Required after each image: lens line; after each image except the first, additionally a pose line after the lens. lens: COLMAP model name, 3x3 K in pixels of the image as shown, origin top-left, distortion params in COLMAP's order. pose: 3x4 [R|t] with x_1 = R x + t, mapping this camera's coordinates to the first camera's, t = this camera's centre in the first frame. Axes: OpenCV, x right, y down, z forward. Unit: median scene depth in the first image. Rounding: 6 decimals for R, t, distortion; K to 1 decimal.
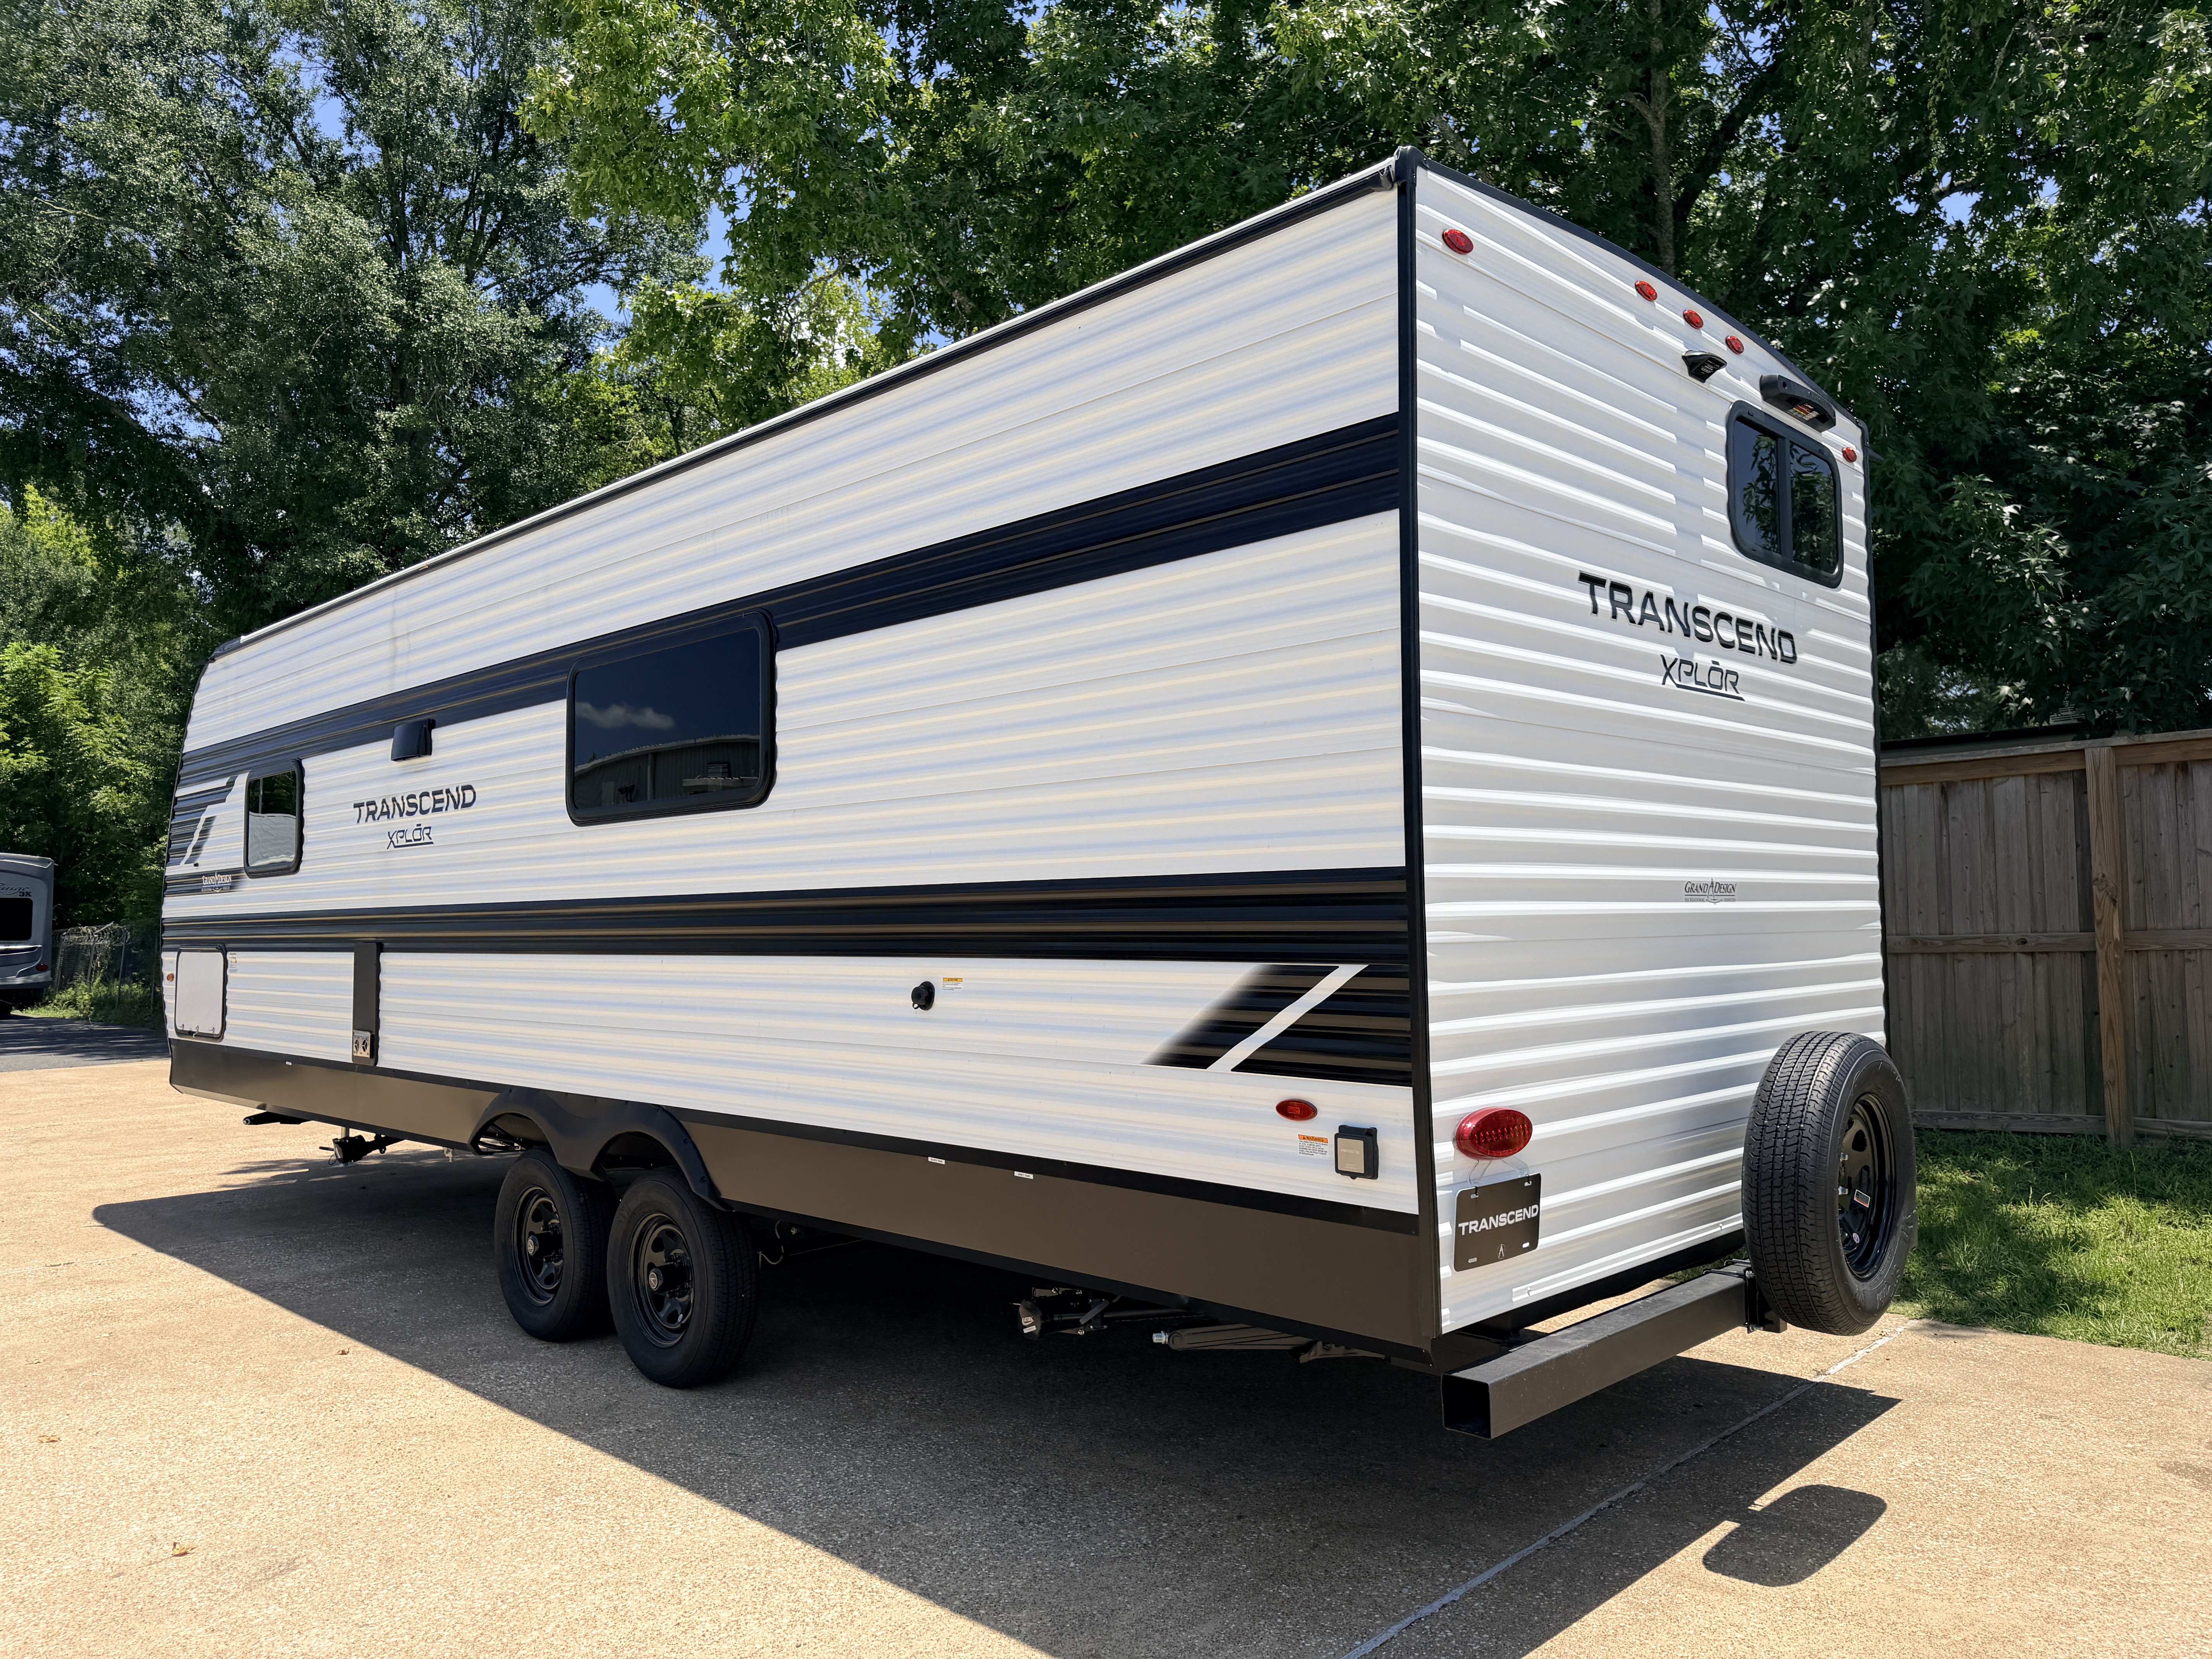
lens RADIAL K [[1526.3, 0, 1094.7], [0, 1526.3, 863.8], [0, 0, 1]] dist [0.171510, -0.286558]
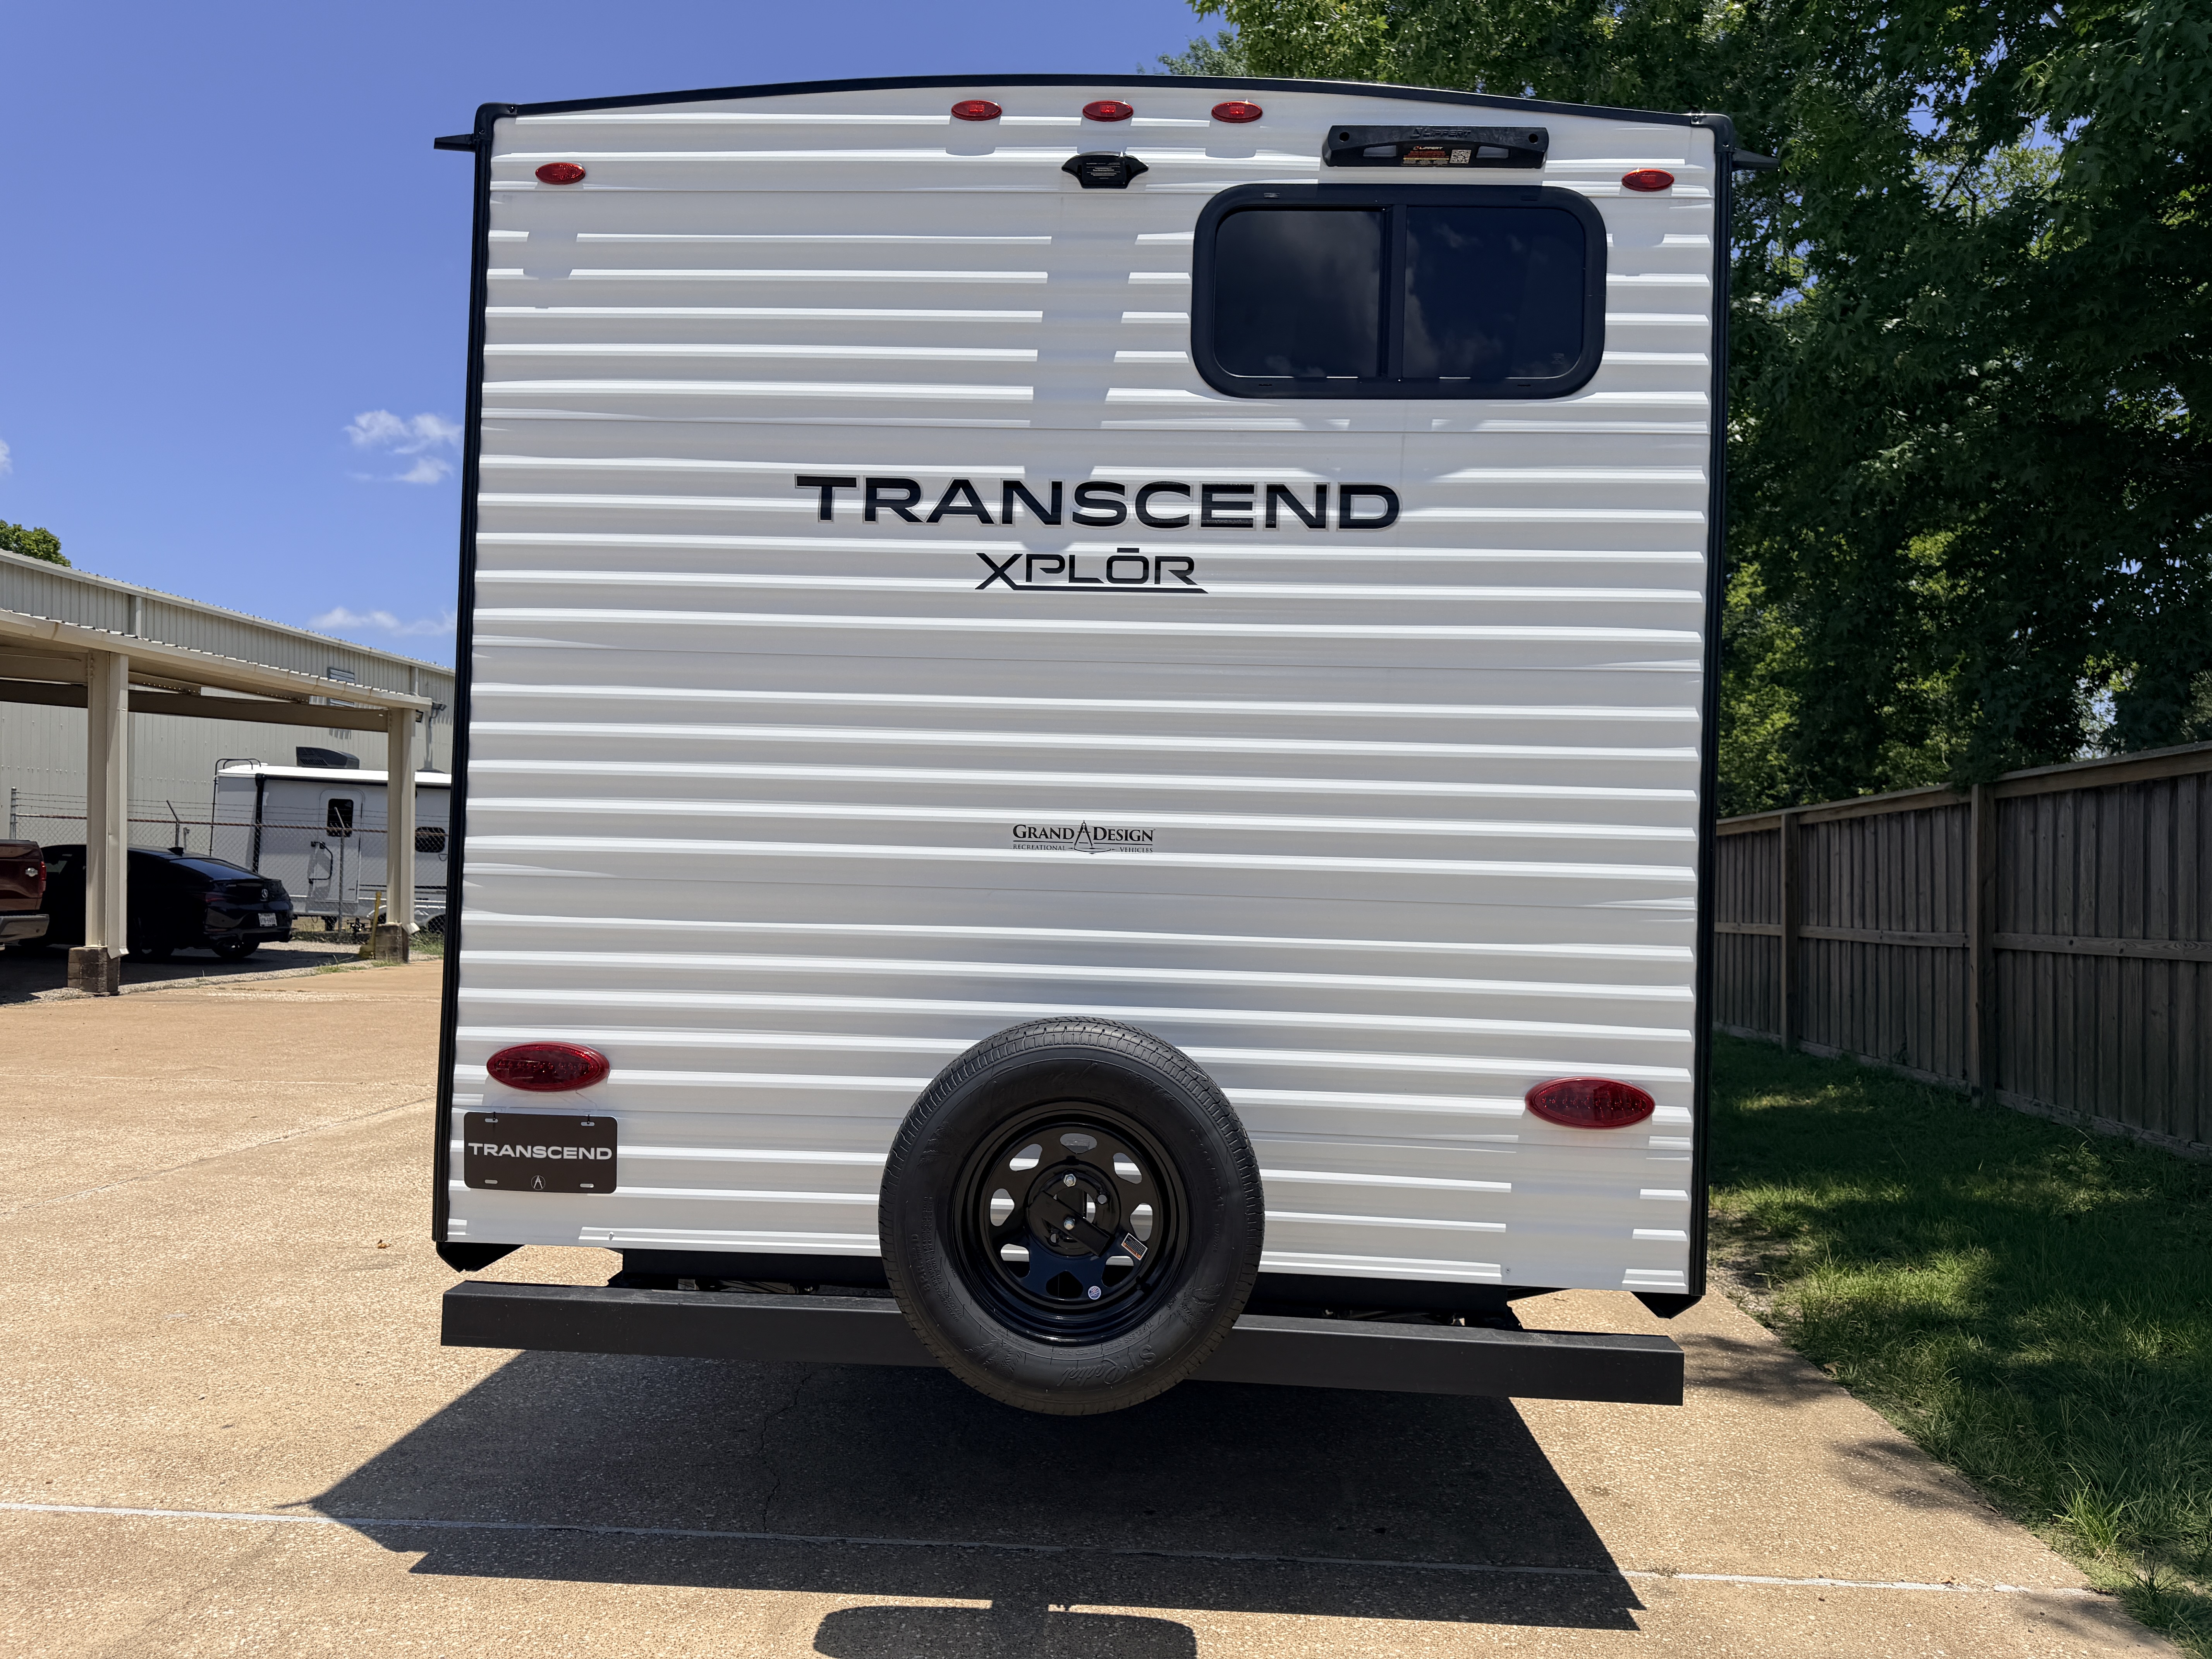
lens RADIAL K [[1526.3, 0, 1094.7], [0, 1526.3, 863.8], [0, 0, 1]] dist [0.171510, -0.286558]
pose [[0.671349, 0.030270, -0.740523, 1.029874], [-0.011324, 0.999468, 0.030589, 0.006904], [0.741055, -0.012150, 0.671334, 0.490144]]
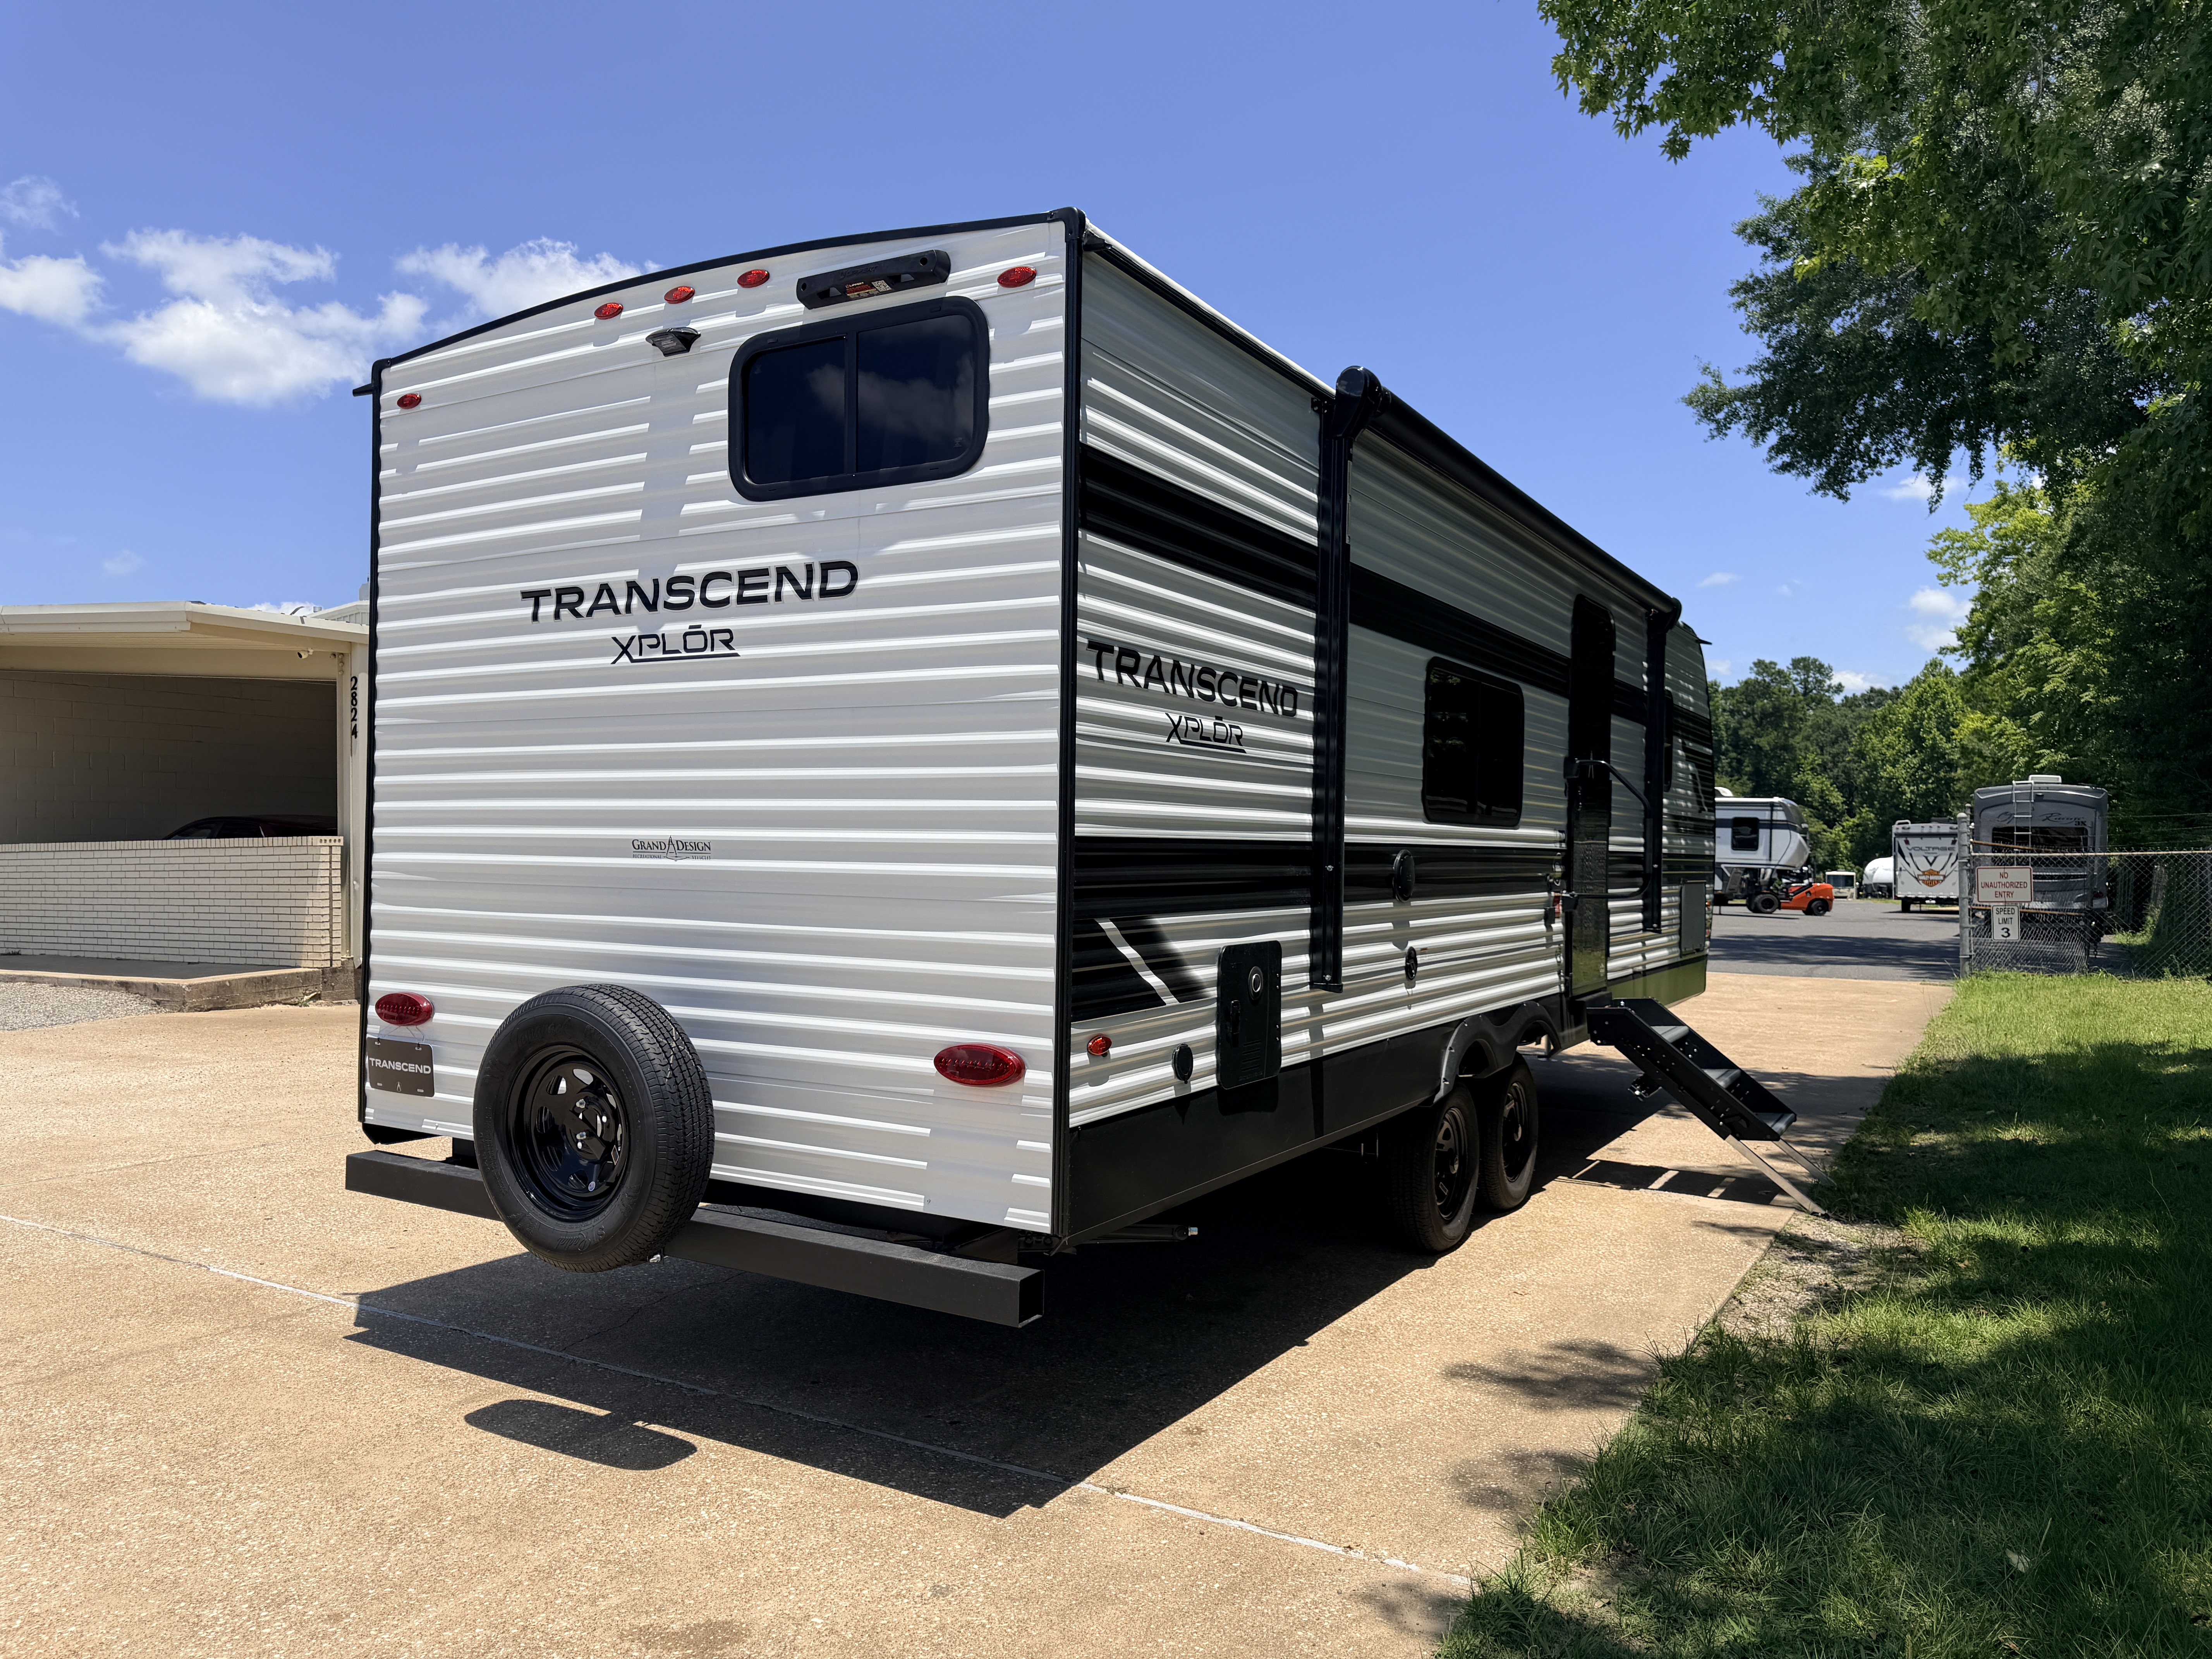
lens RADIAL K [[1526.3, 0, 1094.7], [0, 1526.3, 863.8], [0, 0, 1]] dist [0.171510, -0.286558]
pose [[0.244019, 0.029192, -0.969331, 1.547217], [0.016979, 0.999265, 0.034368, -0.003496], [0.969622, -0.024844, 0.243344, 1.065892]]
